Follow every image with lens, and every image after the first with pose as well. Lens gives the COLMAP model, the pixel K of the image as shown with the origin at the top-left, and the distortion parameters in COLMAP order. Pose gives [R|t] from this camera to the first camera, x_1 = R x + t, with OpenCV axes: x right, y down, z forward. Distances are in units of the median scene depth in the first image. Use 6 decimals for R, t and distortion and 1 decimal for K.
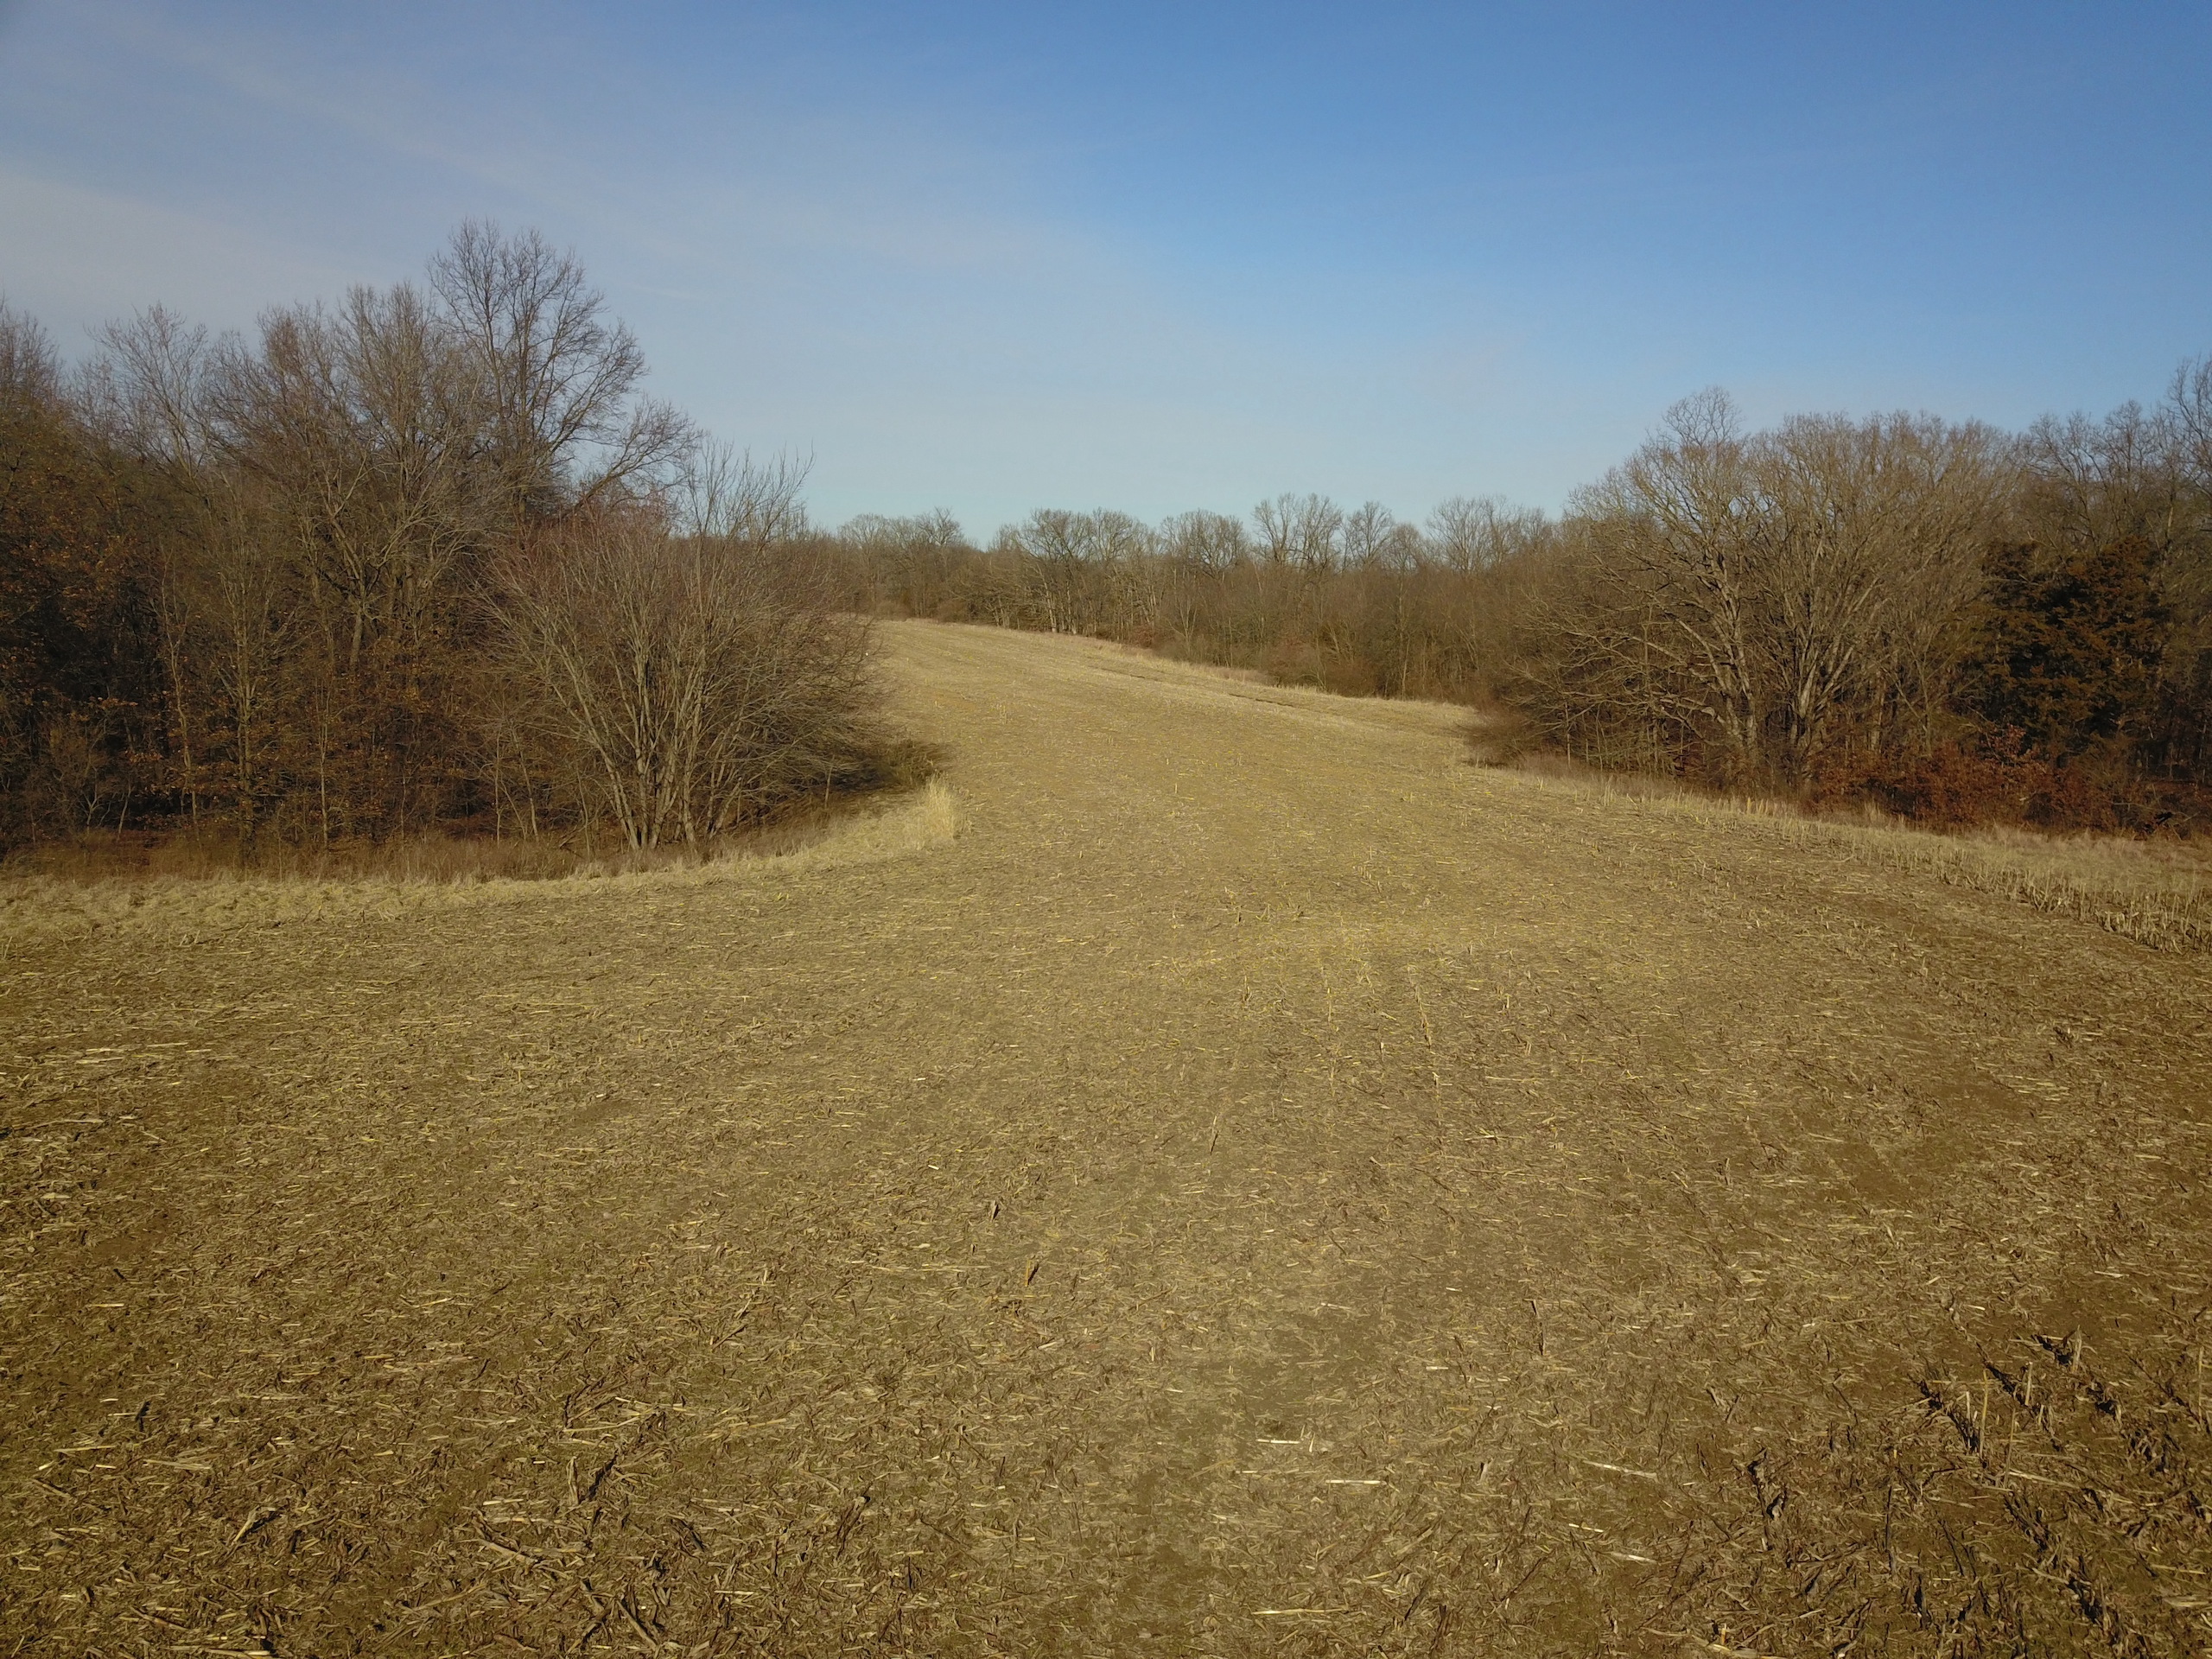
lens RADIAL K [[1565.3, 0, 1104.8], [0, 1565.3, 828.1], [0, 0, 1]] dist [0.006352, -0.039265]
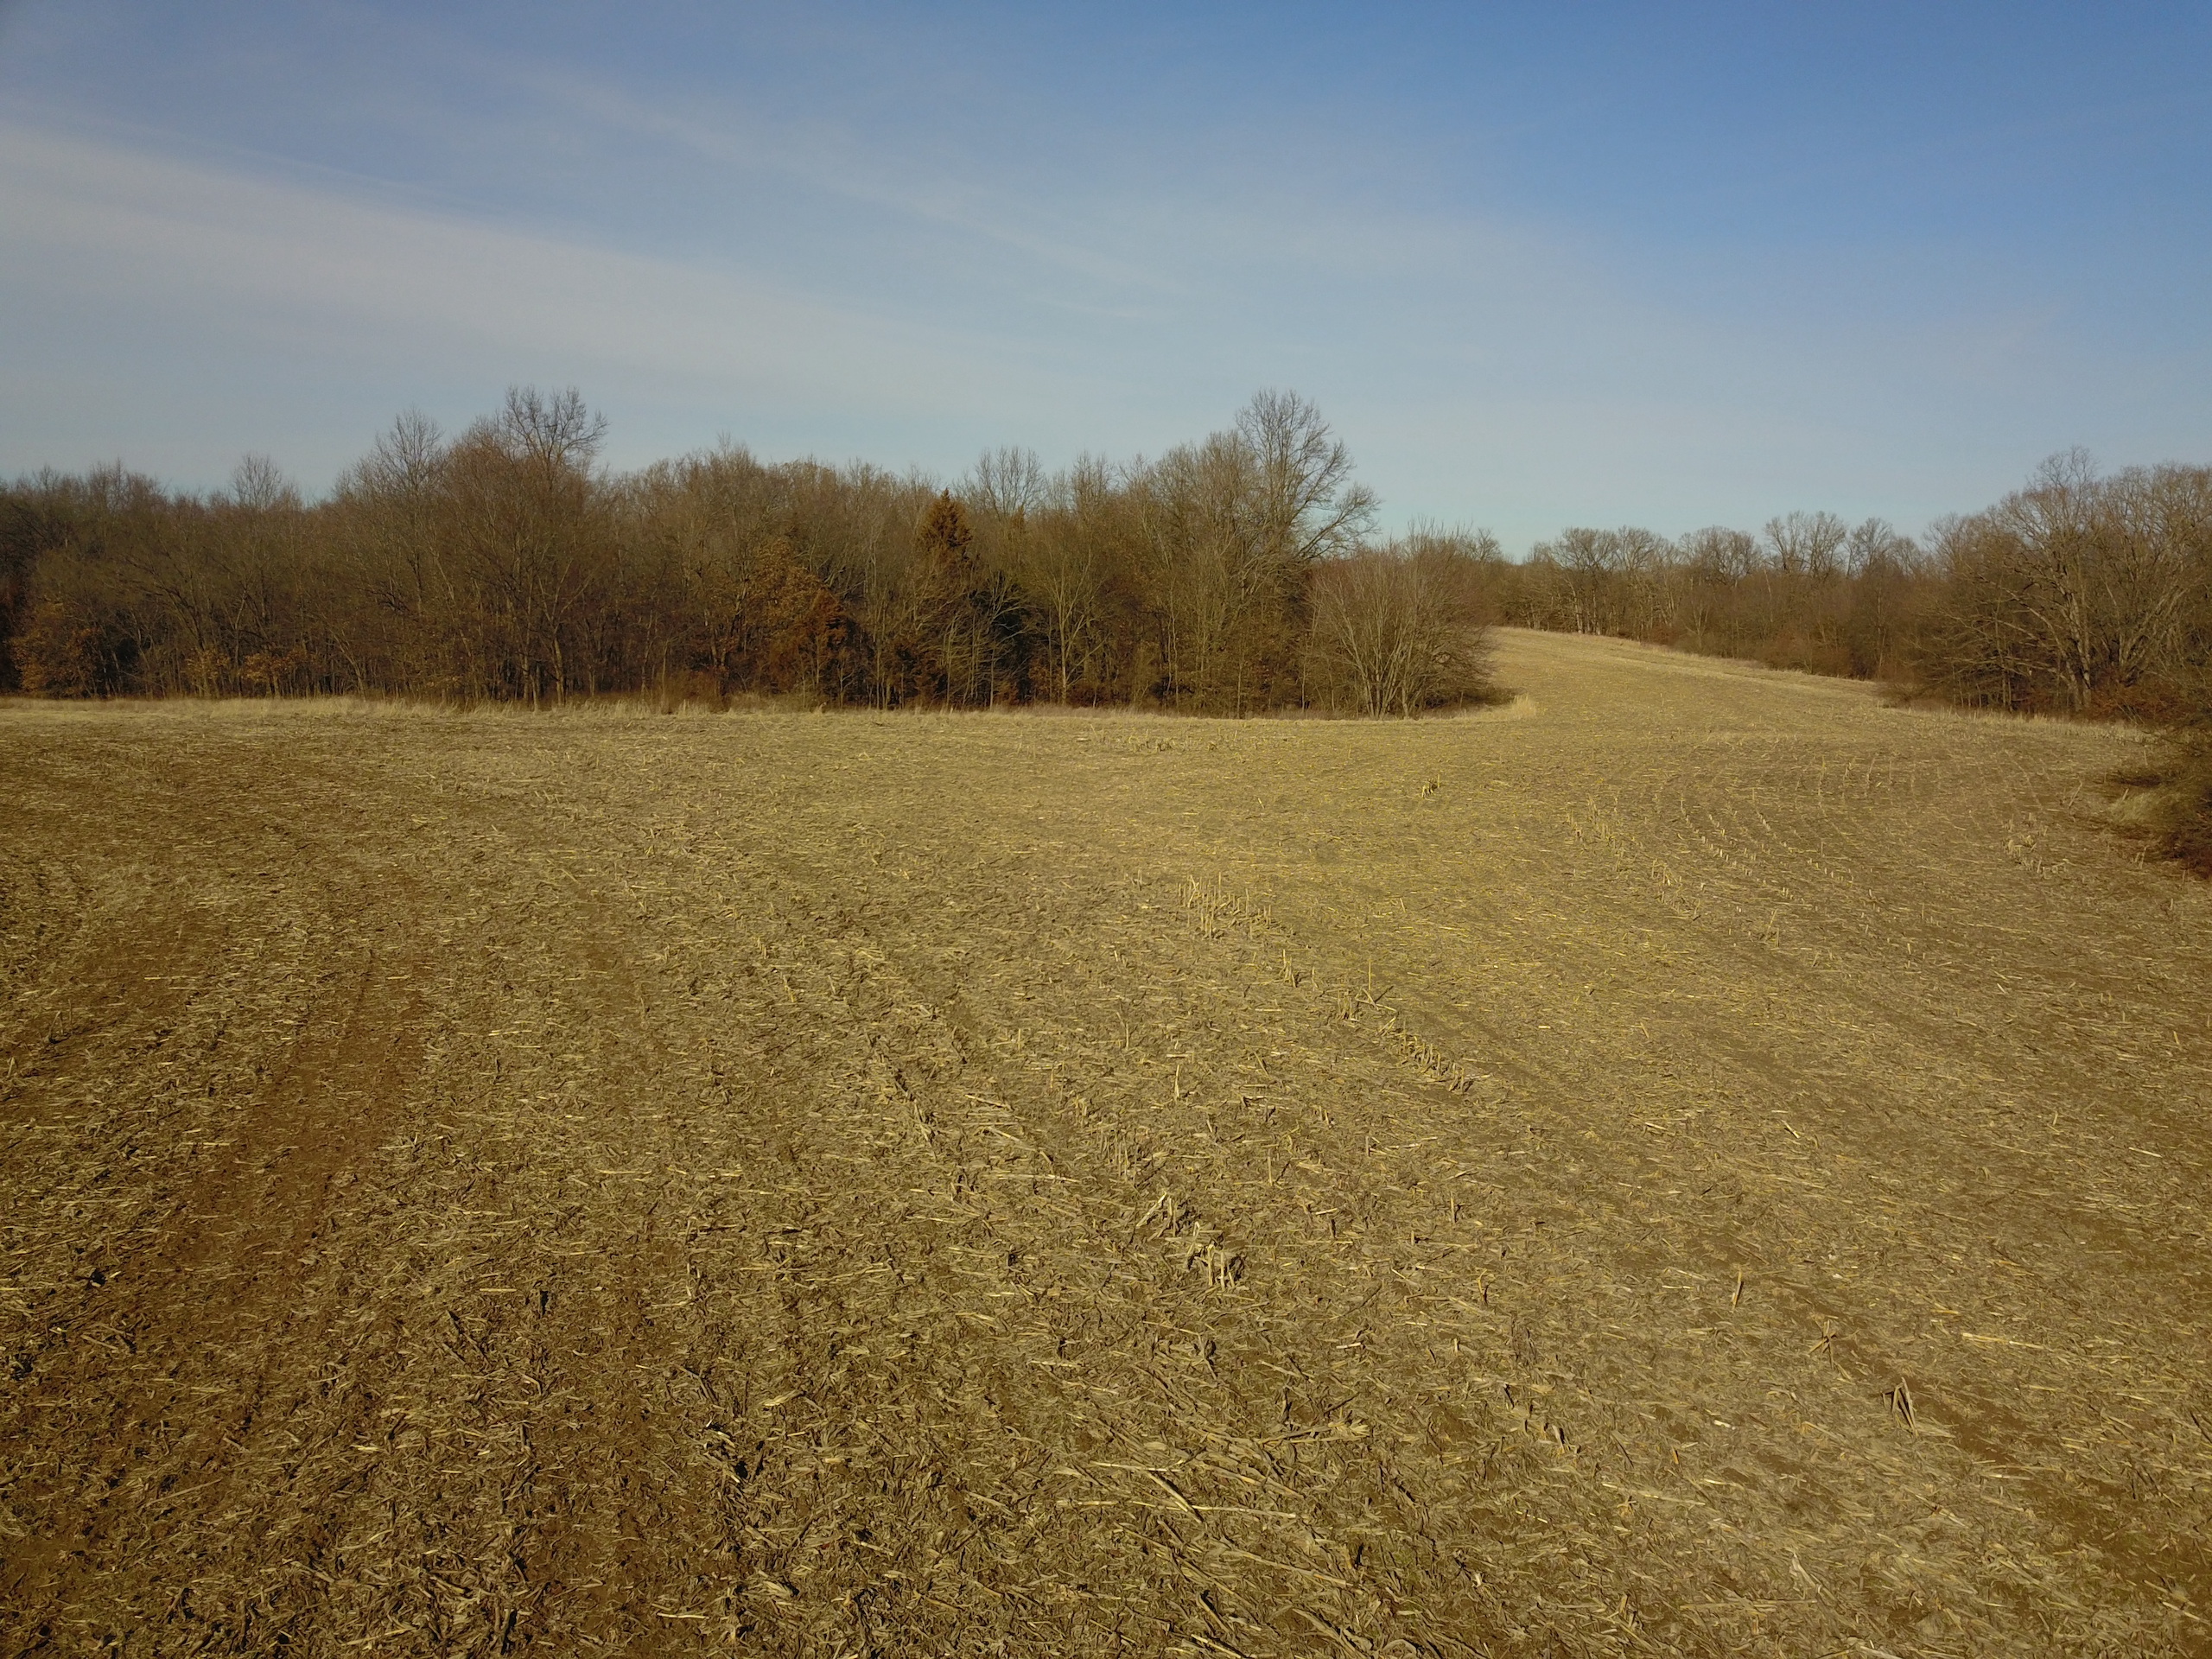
lens RADIAL K [[1565.3, 0, 1113.1], [0, 1565.3, 774.6], [0, 0, 1]] dist [0.006352, -0.039265]
pose [[0.950477, 0.027502, -0.309575, 0.000992], [-0.040531, 0.998539, -0.035732, 0.040561], [0.308140, 0.046509, 0.950203, -0.236303]]
